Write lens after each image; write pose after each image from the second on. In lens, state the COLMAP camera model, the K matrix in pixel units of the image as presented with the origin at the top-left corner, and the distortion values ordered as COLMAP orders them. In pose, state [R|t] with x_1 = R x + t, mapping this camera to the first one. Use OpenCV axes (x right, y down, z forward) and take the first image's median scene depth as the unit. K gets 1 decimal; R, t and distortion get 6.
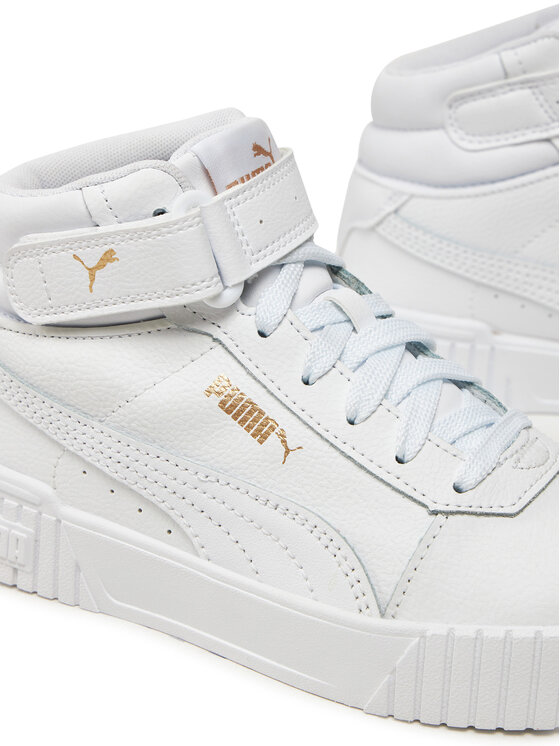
lens RADIAL K [[1934.4, 0, 280.0], [0, 1934.4, 373.0], [0, 0, 1]] dist [-0.129156, -0.904399]
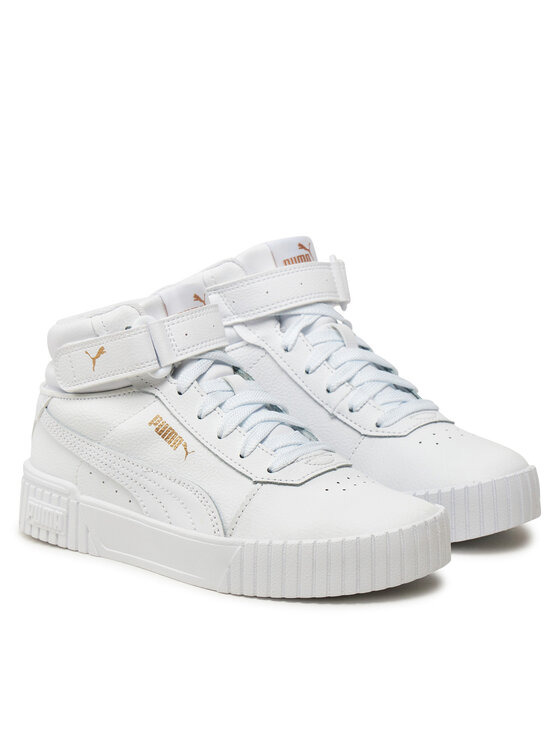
lens RADIAL K [[2758.3, 0, 280.0], [0, 2758.3, 373.0], [0, 0, 1]] dist [-0.109104, 0.771833]
pose [[0.976718, 0.007351, -0.214403, 0.654289], [-0.046194, 0.983175, -0.176730, 0.425669], [0.209496, 0.182520, 0.960624, -1.534931]]
